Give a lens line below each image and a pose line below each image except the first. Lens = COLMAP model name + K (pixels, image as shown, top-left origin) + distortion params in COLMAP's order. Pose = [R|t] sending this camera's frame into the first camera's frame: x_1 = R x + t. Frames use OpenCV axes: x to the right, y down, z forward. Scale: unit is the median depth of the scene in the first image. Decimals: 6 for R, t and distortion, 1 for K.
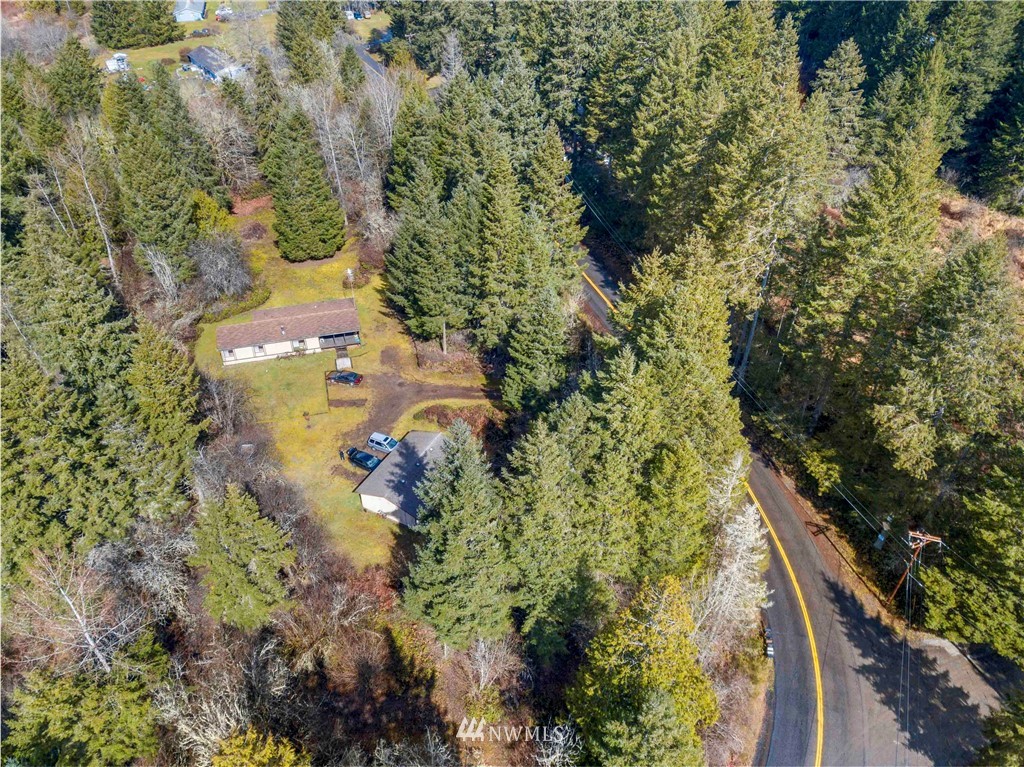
lens RADIAL K [[783.9, 0, 510.2], [0, 783.9, 383.7], [0, 0, 1]] dist [-0.006795, 0.007320]
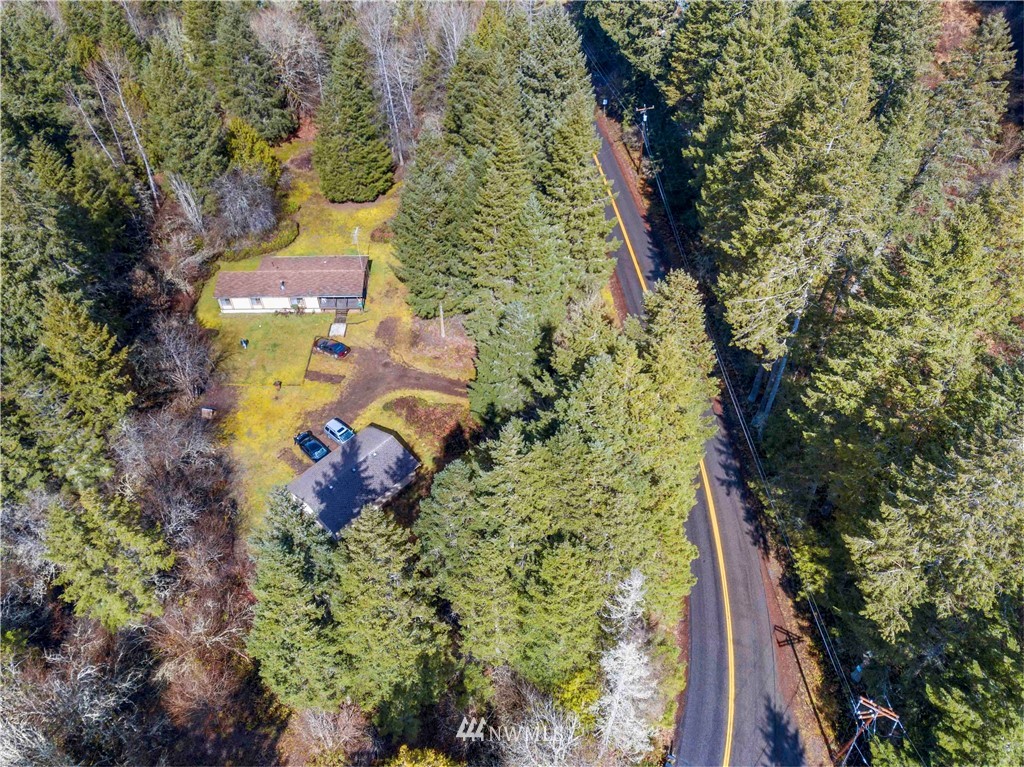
lens RADIAL K [[783.9, 0, 510.1], [0, 783.9, 386.0], [0, 0, 1]] dist [-0.006795, 0.007320]
pose [[0.967541, 0.169369, -0.187560, 0.181015], [-0.145564, 0.980201, 0.134230, -0.120698], [0.206581, -0.102571, 0.973038, 0.129985]]
